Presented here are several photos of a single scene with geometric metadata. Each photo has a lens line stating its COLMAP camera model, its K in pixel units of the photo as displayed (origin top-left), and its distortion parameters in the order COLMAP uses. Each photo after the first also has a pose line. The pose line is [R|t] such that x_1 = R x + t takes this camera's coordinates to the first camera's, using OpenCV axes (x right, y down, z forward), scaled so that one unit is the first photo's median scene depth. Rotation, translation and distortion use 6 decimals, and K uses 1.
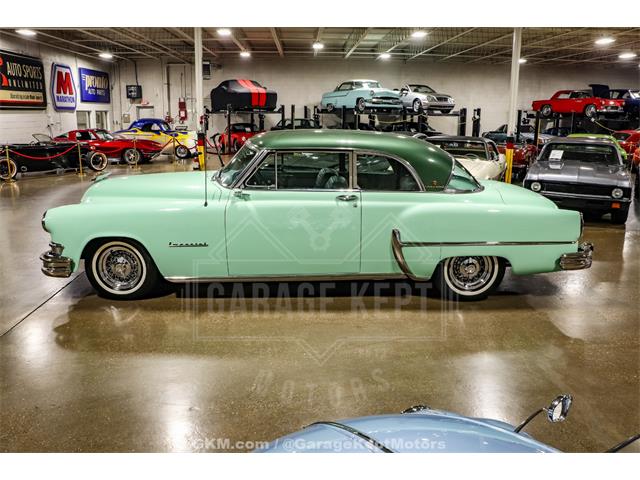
lens RADIAL K [[585.1, 0, 320.0], [0, 585.1, 240.0], [0, 0, 1]] dist [-0.225434, 0.303308]
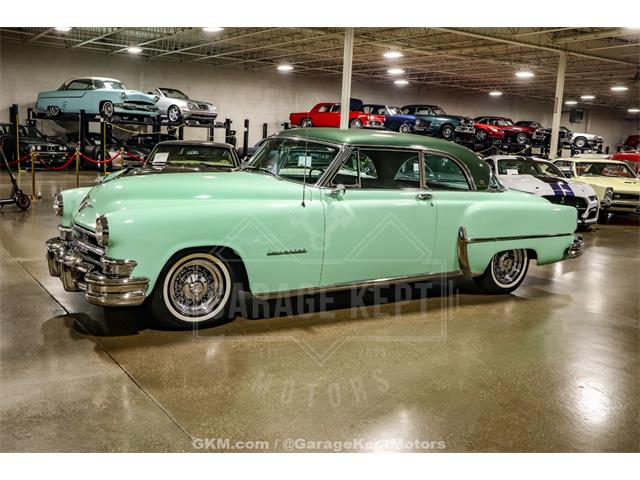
lens RADIAL K [[701.0, 0, 334.5], [0, 701.0, 249.2], [0, 0, 1]] dist [0.010905, 0.014021]
pose [[0.854730, -0.048232, 0.516827, -0.174485], [0.073070, 0.996939, -0.027805, 0.009621], [-0.513904, 0.061530, 0.855638, 0.014926]]
